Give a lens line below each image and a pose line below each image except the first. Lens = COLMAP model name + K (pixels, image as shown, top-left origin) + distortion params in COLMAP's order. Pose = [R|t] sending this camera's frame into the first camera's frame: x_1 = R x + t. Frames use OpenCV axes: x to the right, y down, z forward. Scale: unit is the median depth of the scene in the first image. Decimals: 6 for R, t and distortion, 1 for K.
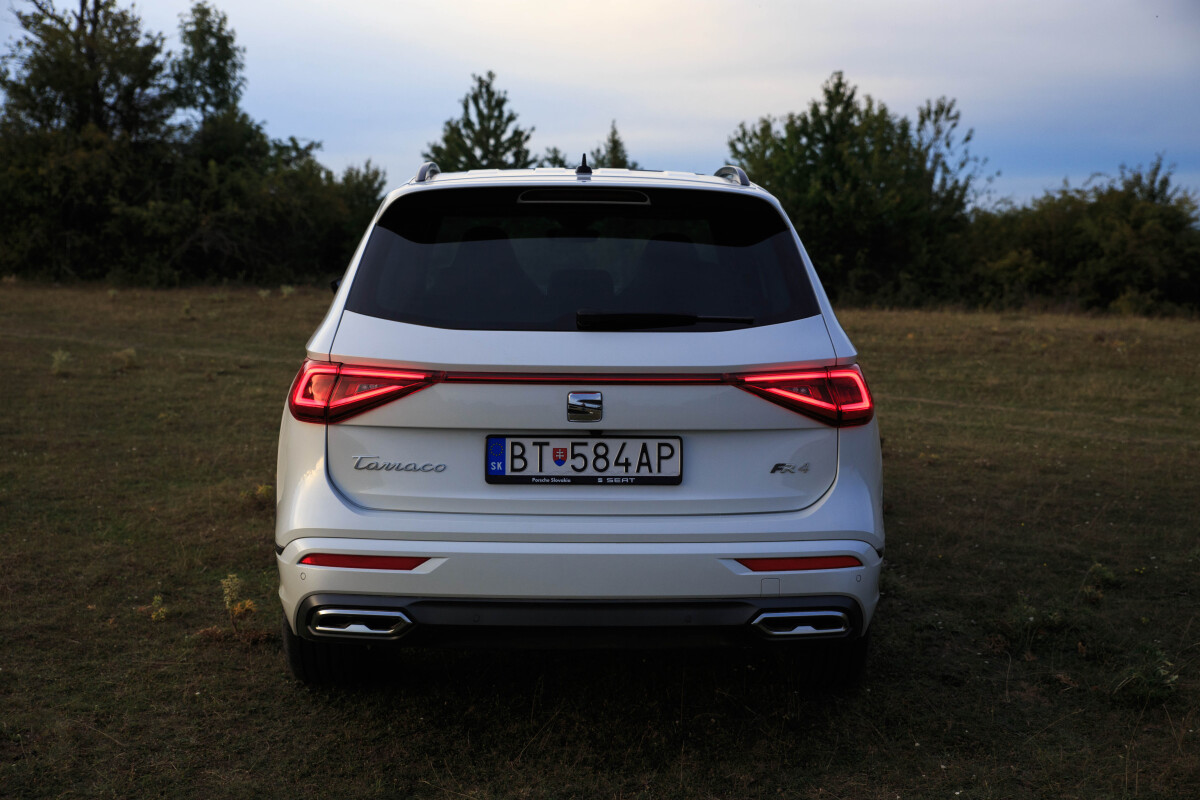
lens RADIAL K [[1660.3, 0, 600.0], [0, 1660.3, 400.0], [0, 0, 1]] dist [0.106148, 0.041223]
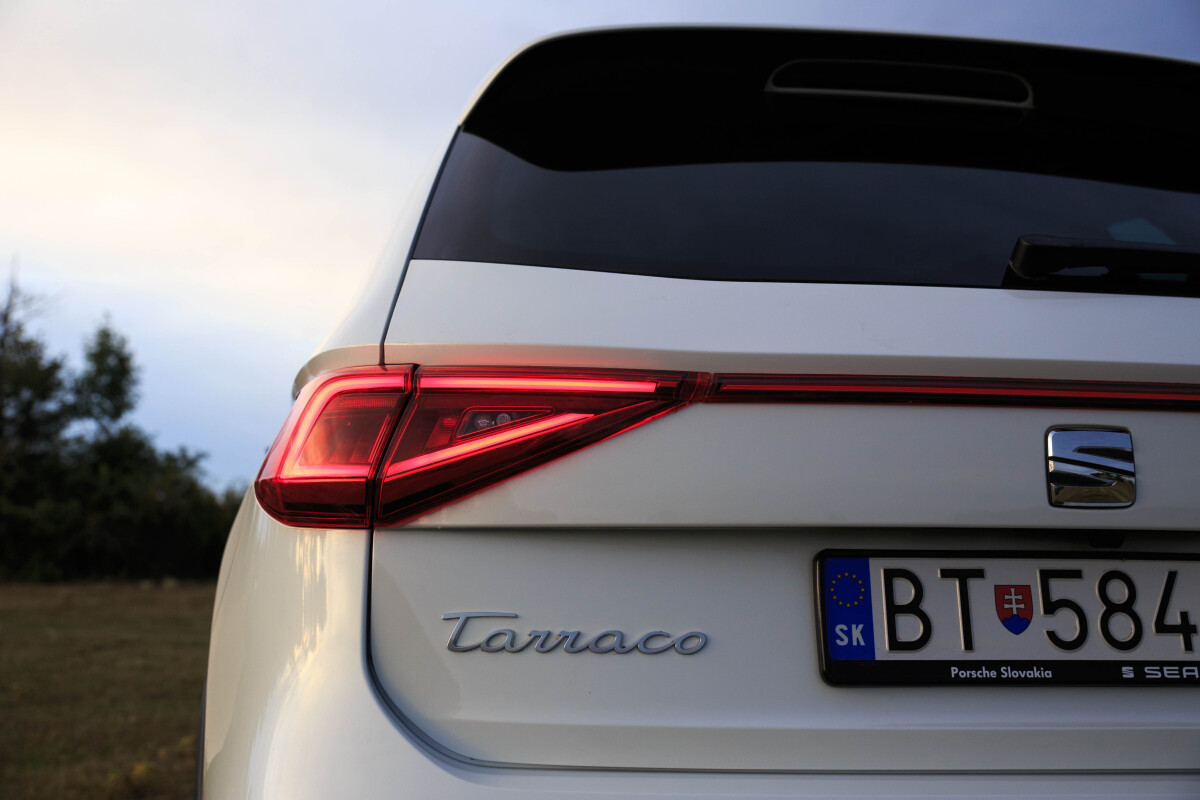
lens RADIAL K [[1337.3, 0, 605.4], [0, 1337.3, 394.7], [0, 0, 1]] dist [-0.020999, 0.190921]
pose [[0.991308, 0.015760, 0.130611, -0.151526], [0.014036, 0.974463, -0.224109, 0.052337], [-0.130808, 0.223995, 0.965772, 0.701148]]
